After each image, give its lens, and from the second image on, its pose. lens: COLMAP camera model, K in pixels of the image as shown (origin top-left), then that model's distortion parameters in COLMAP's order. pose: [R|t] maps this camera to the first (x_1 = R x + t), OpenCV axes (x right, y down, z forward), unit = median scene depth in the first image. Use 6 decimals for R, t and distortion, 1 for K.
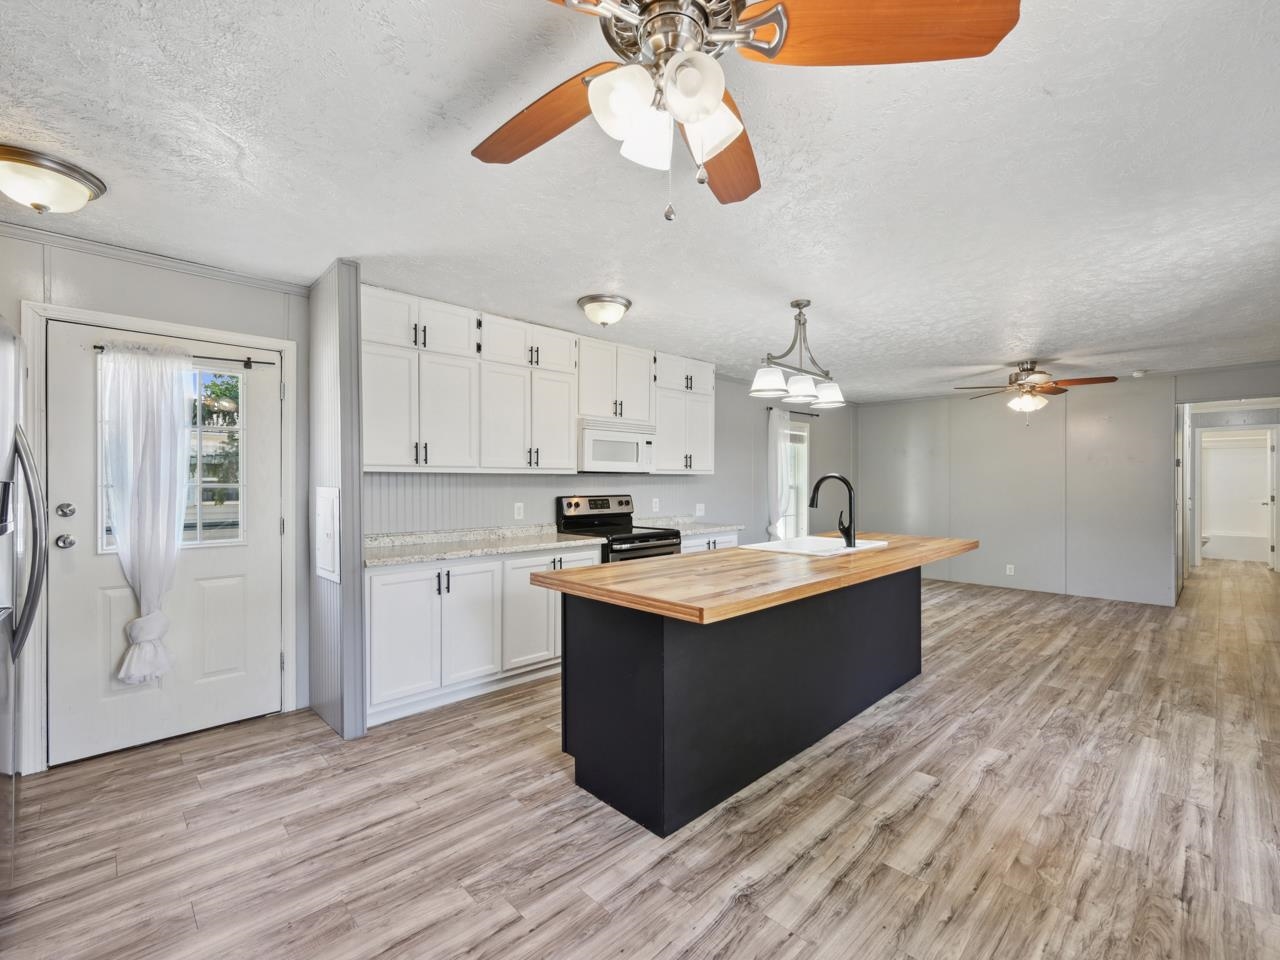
lens RADIAL K [[567.6, 0, 635.1], [0, 567.6, 482.4], [0, 0, 1]] dist [-0.000390, -0.000107]
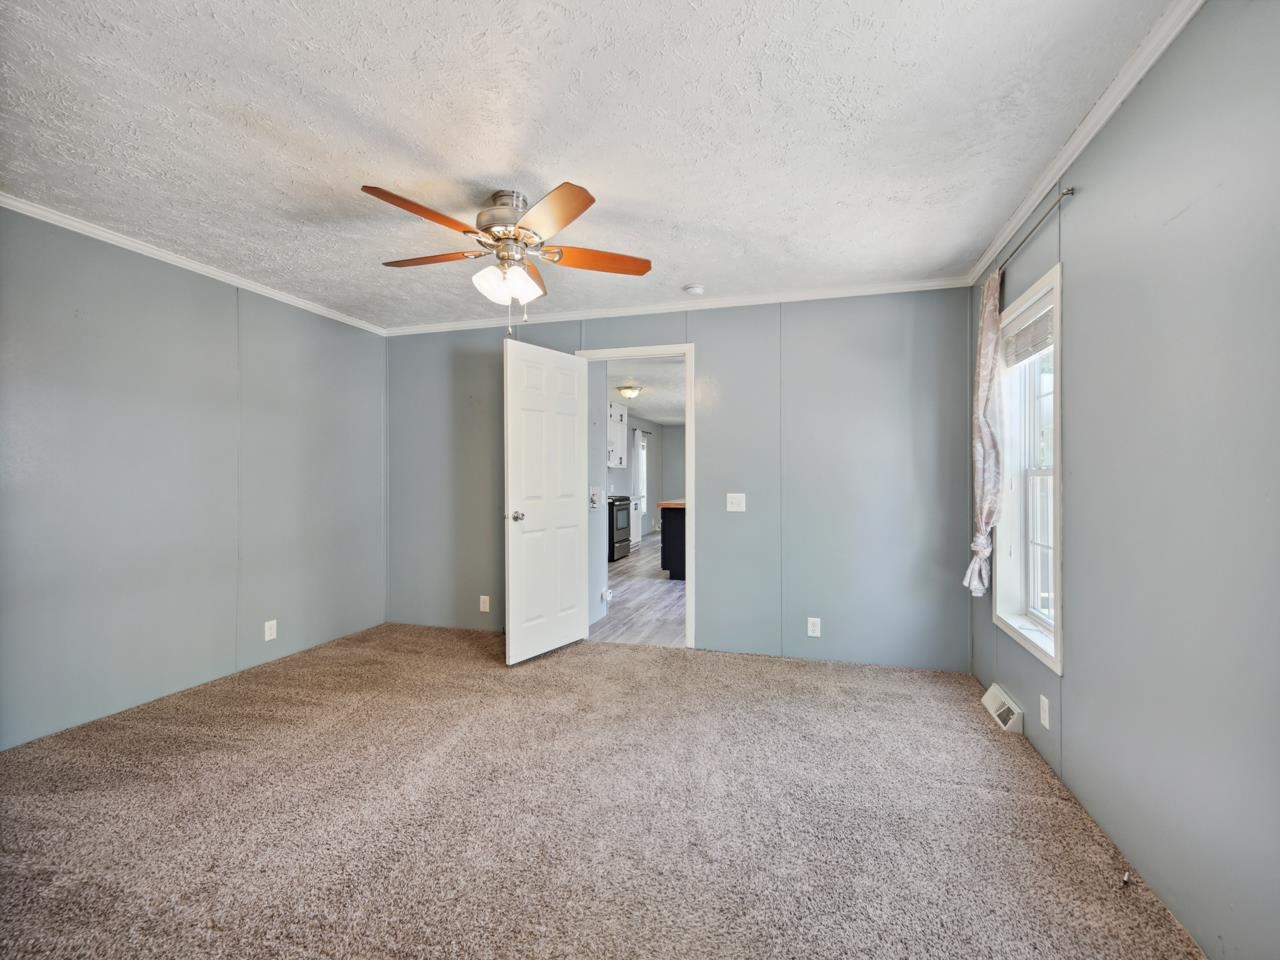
lens RADIAL K [[564.2, 0, 636.9], [0, 564.2, 478.4], [0, 0, 1]] dist [-0.003322, 0.000413]
pose [[0.873322, -0.005313, 0.487114, -1.098358], [0.006381, 0.999979, -0.000533, 0.034216], [-0.487101, 0.003574, 0.873338, -0.921577]]
